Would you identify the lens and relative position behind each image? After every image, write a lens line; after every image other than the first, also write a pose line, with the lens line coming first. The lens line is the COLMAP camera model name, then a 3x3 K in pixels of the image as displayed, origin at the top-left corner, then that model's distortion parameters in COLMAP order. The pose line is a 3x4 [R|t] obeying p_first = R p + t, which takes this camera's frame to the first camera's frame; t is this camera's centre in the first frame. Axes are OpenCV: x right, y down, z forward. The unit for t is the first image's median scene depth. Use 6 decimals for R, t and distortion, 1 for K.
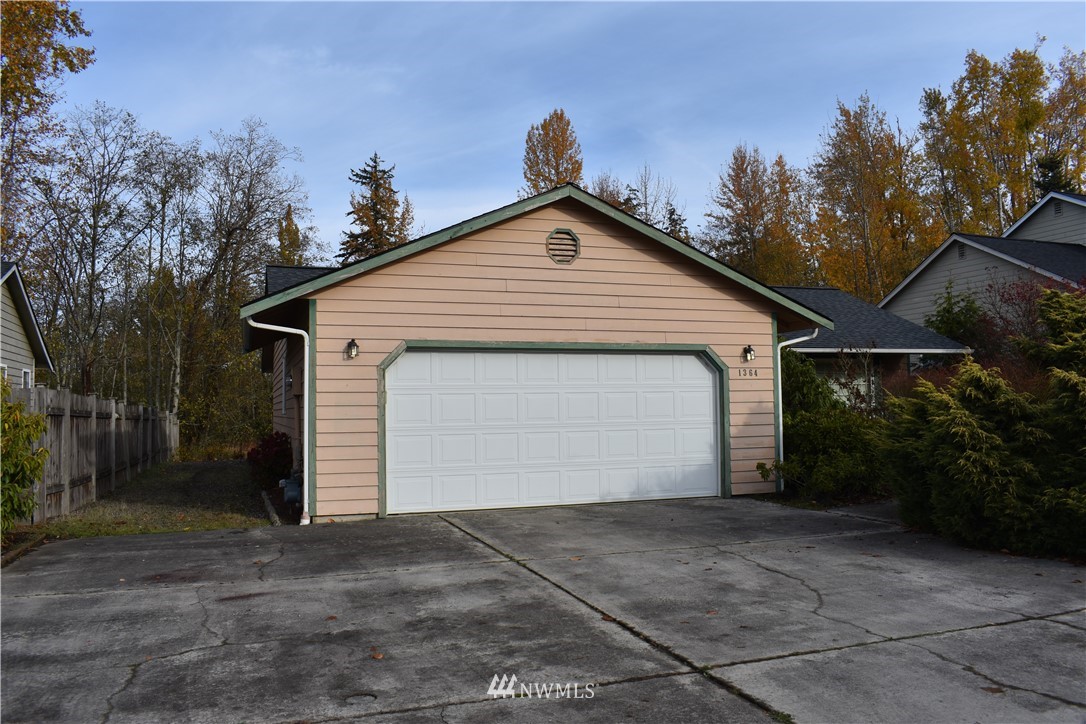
lens RADIAL K [[858.8, 0, 543.0], [0, 858.8, 362.0], [0, 0, 1]] dist [-0.094299, 0.015986]
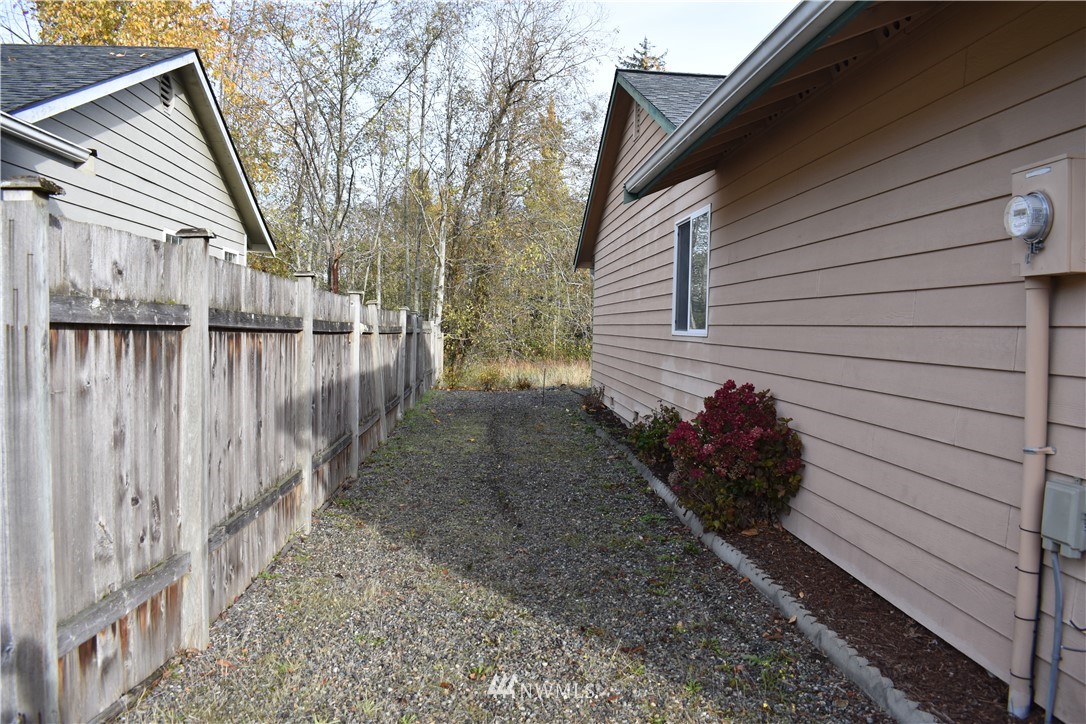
lens RADIAL K [[858.8, 0, 543.0], [0, 858.8, 362.0], [0, 0, 1]] dist [-0.094299, 0.015986]
pose [[0.962560, 0.047606, -0.266854, -0.188135], [-0.021905, 0.994898, 0.098475, 0.022223], [0.270181, -0.088943, 0.958693, 0.378284]]
